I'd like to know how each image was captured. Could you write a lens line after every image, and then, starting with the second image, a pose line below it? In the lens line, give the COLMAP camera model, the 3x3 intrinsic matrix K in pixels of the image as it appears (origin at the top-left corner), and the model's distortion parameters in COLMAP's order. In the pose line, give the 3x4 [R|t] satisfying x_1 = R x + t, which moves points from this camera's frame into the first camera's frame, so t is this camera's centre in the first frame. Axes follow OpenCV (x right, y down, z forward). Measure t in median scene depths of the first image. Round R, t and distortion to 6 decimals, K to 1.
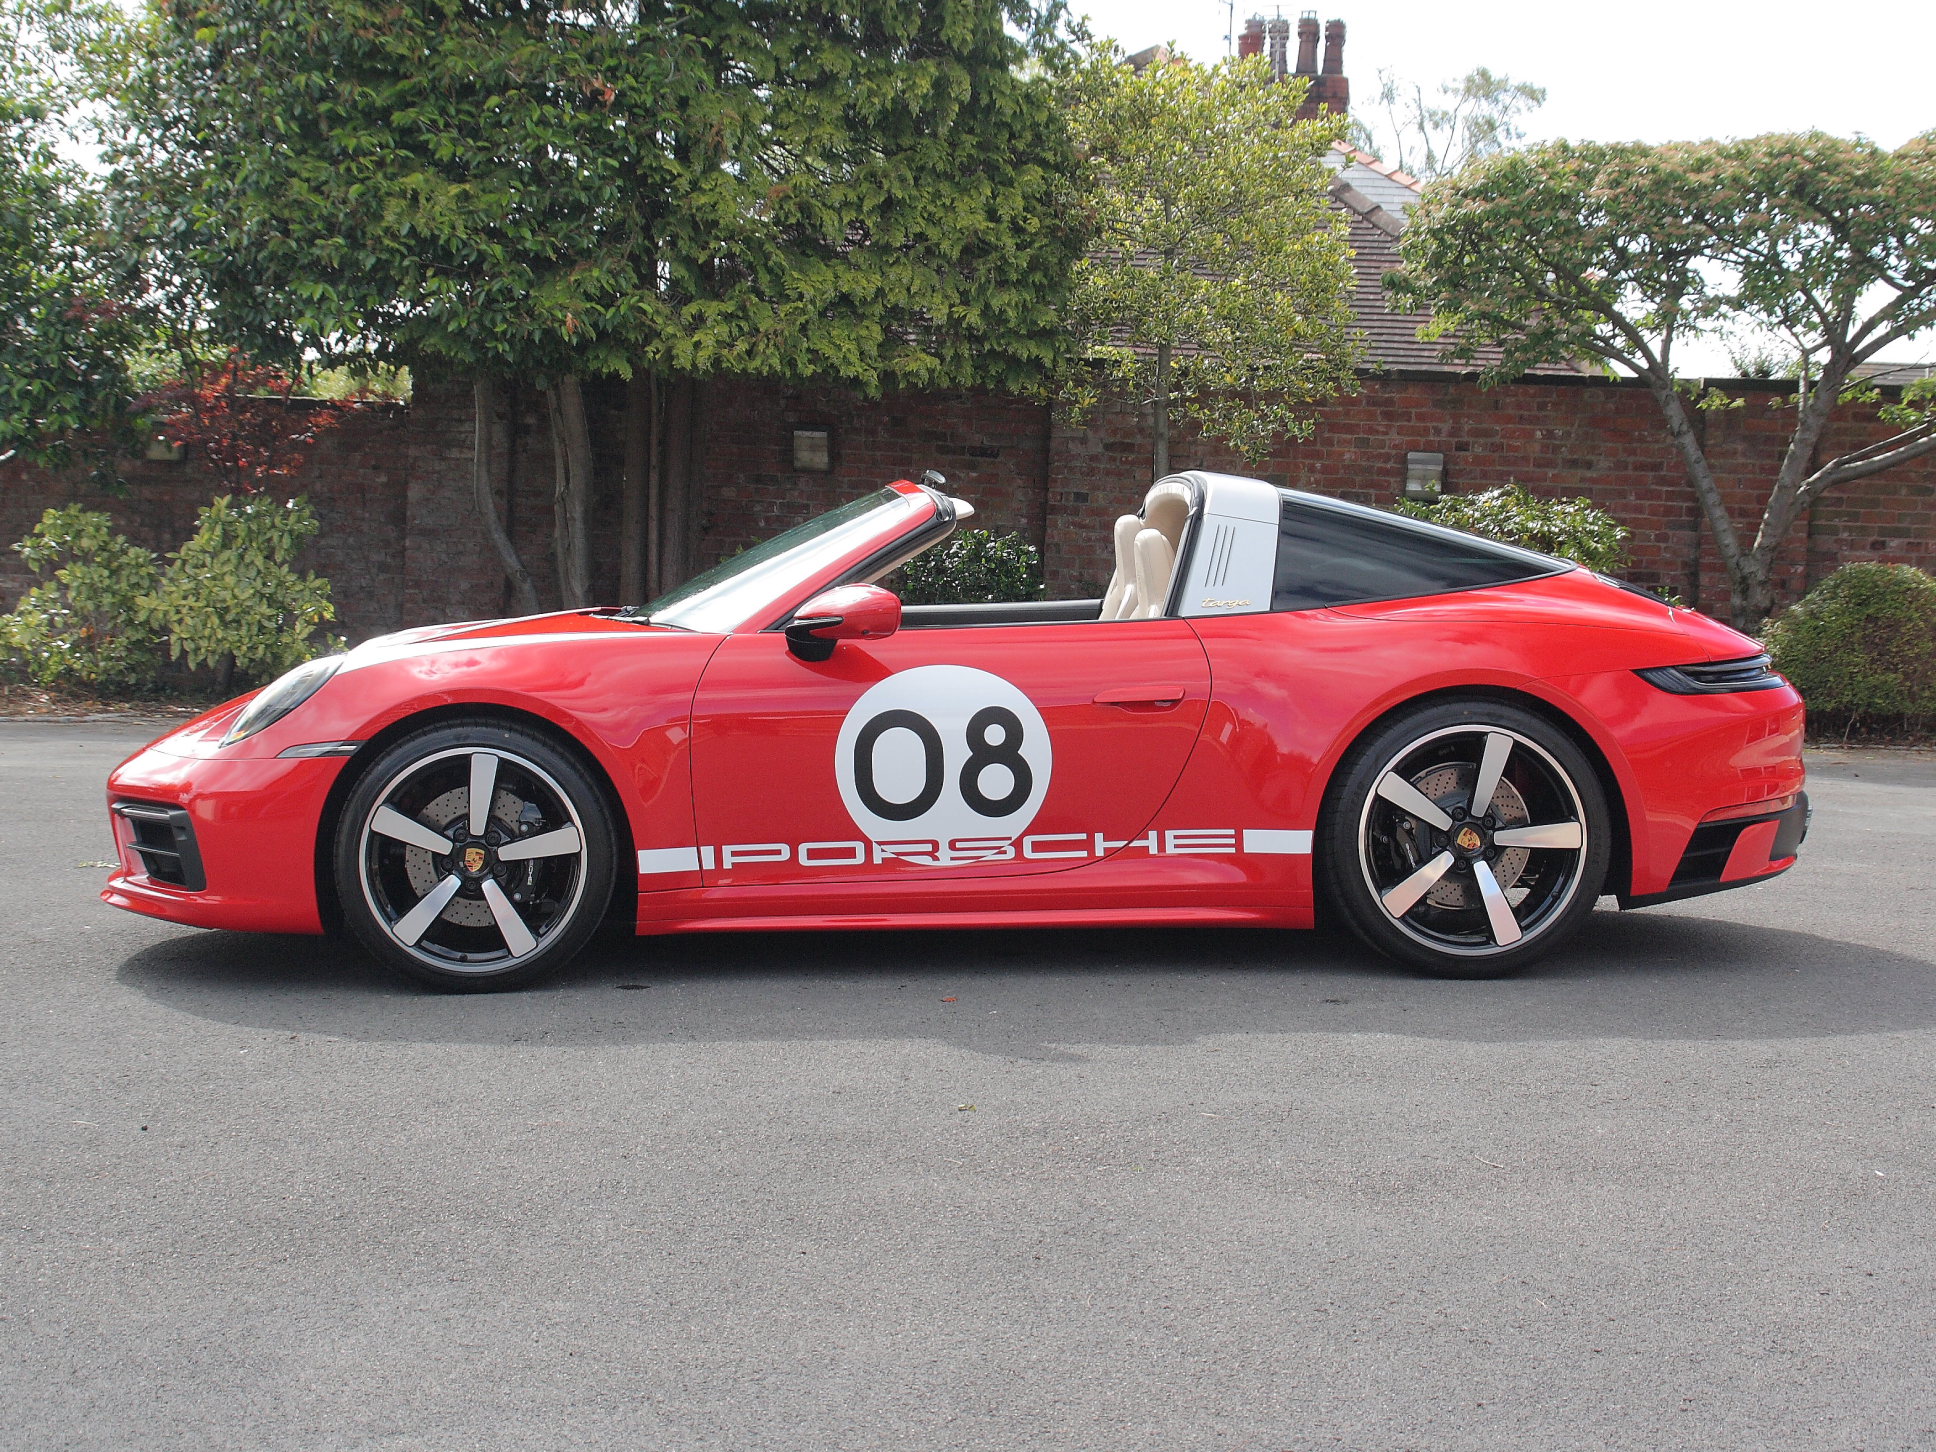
lens RADIAL K [[3079.8, 0, 1020.1], [0, 3079.8, 681.4], [0, 0, 1]] dist [0.029385, 0.134837]
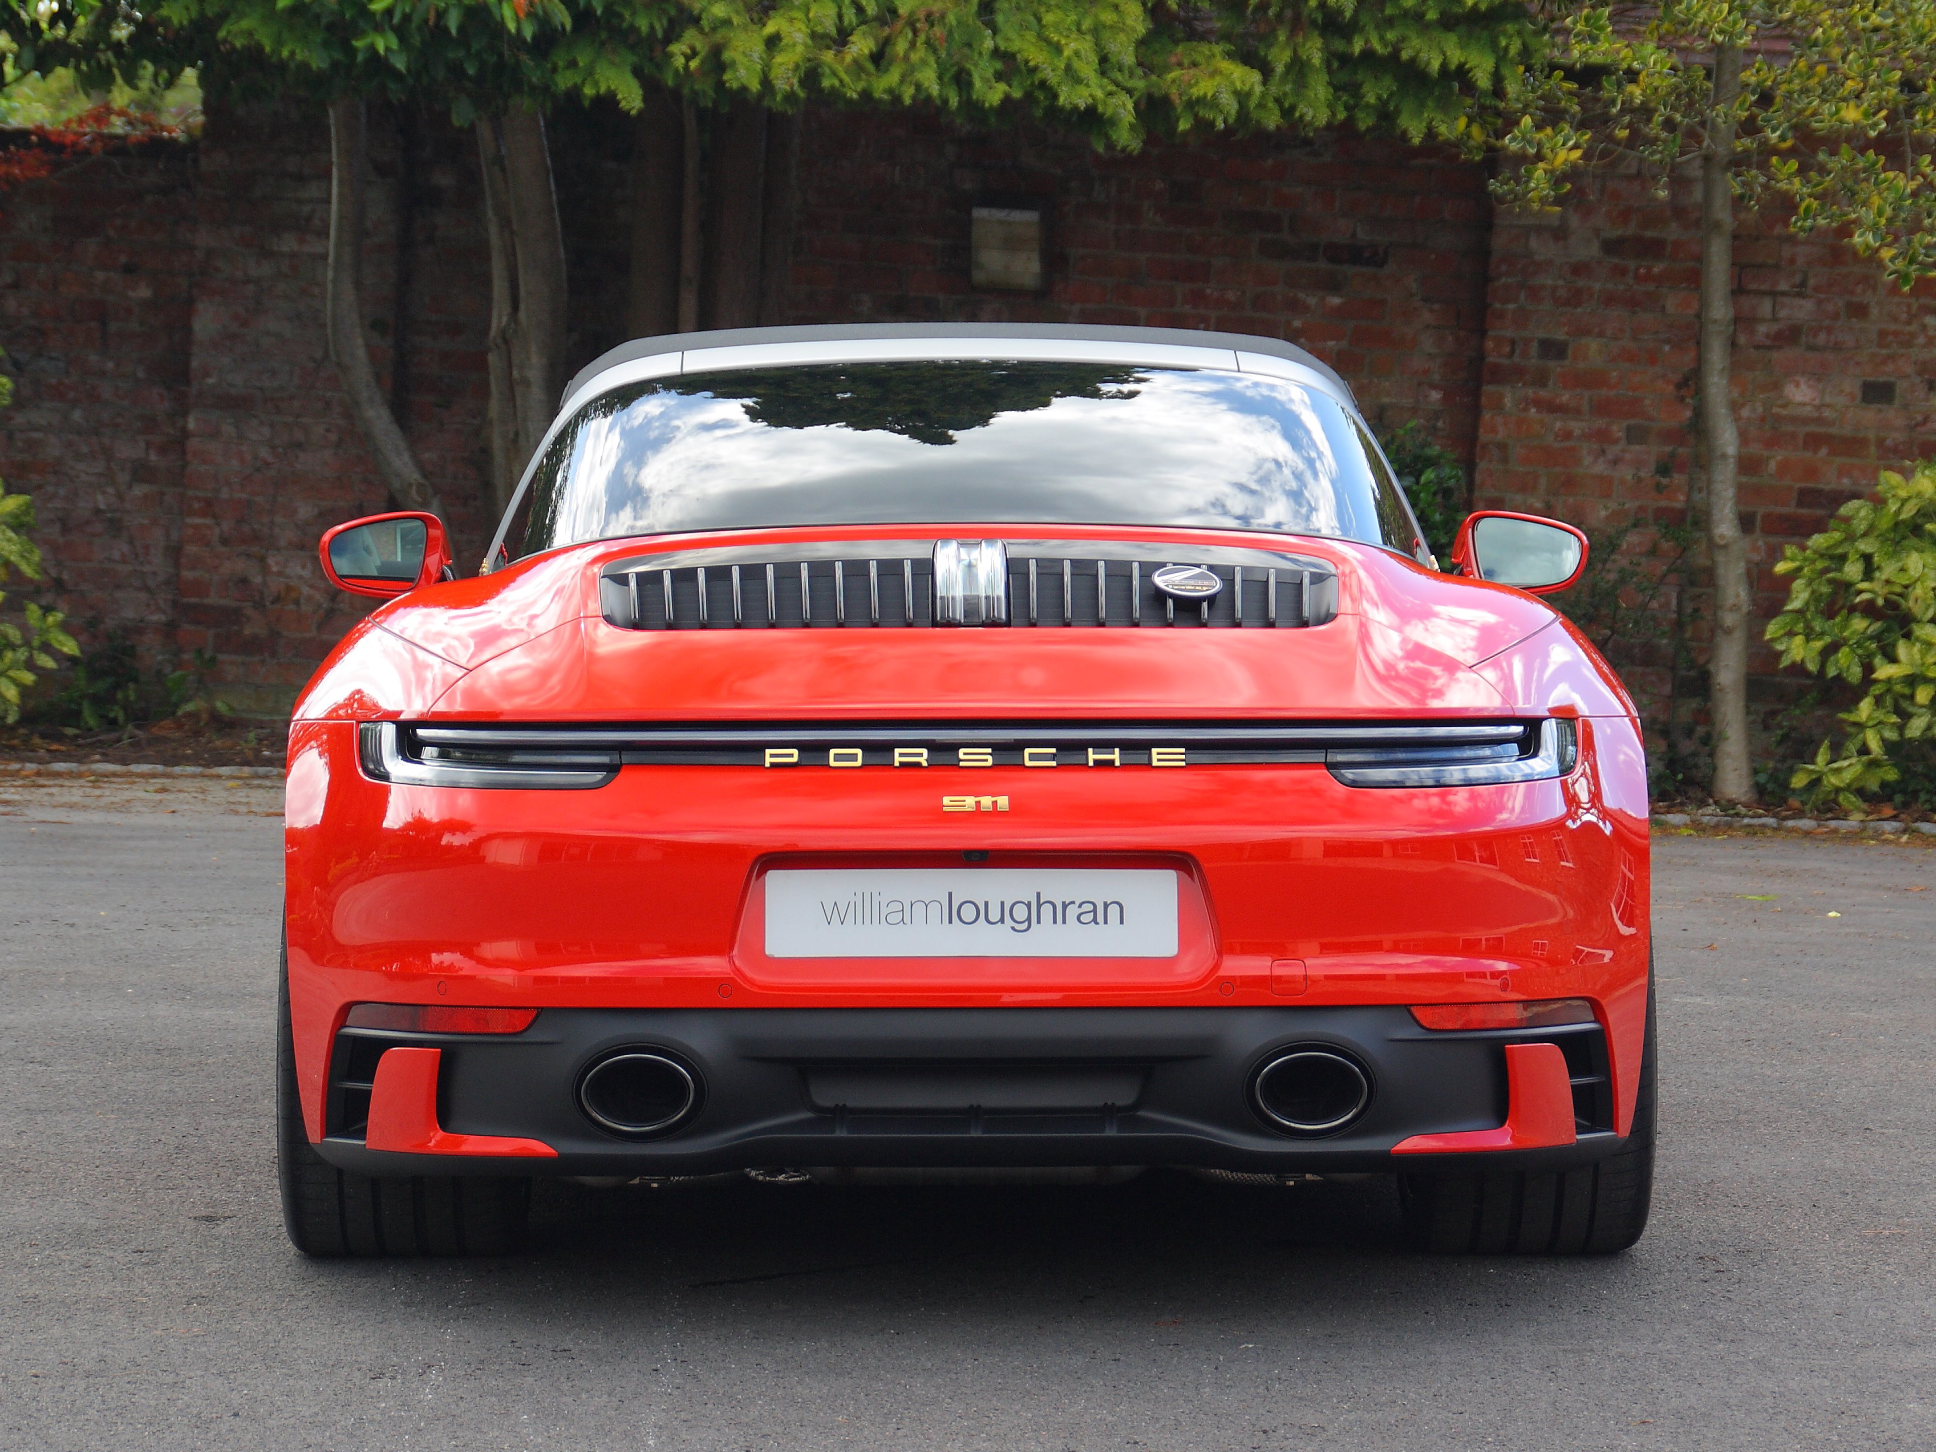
lens RADIAL K [[6618.4, 0, 1062.7], [0, 6618.4, 724.1], [0, 0, 1]] dist [0.460068, 0.582201]
pose [[0.997752, 0.015342, -0.065229, 0.011936], [-0.015211, 0.999881, 0.002503, -0.001481], [0.065259, -0.001505, 0.997867, -0.062798]]
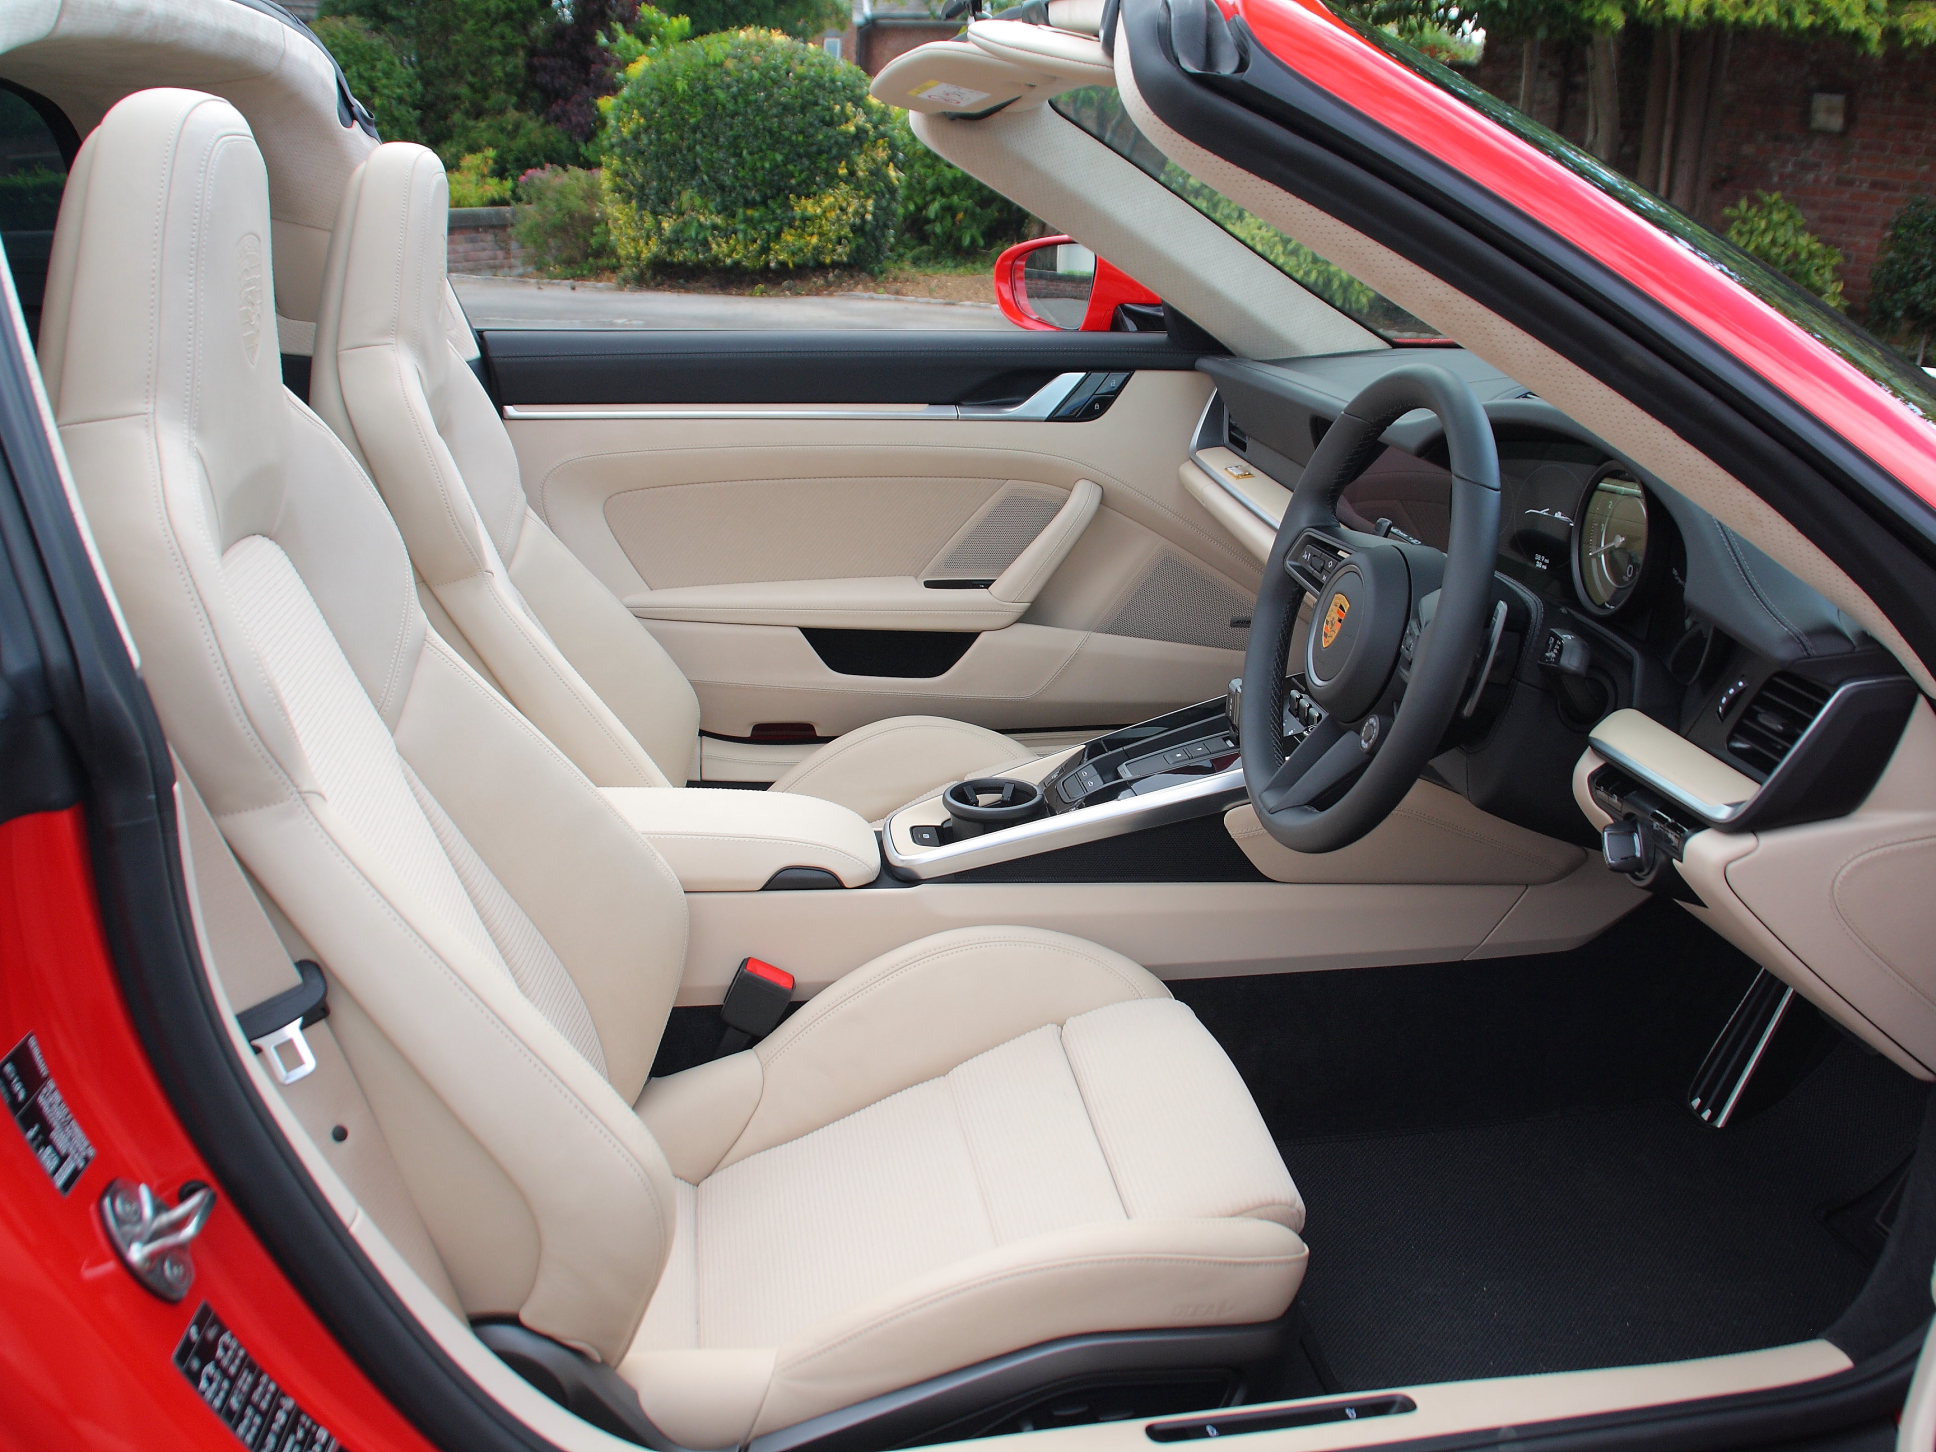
lens RADIAL K [[1803.2, 0, 1062.5], [0, 1803.2, 713.1], [0, 0, 1]] dist [-0.160837, 0.097808]
pose [[0.873287, 0.159643, -0.460308, 0.011272], [-0.042535, 0.966166, 0.254388, -0.014070], [0.485345, -0.202574, 0.850532, 0.309820]]
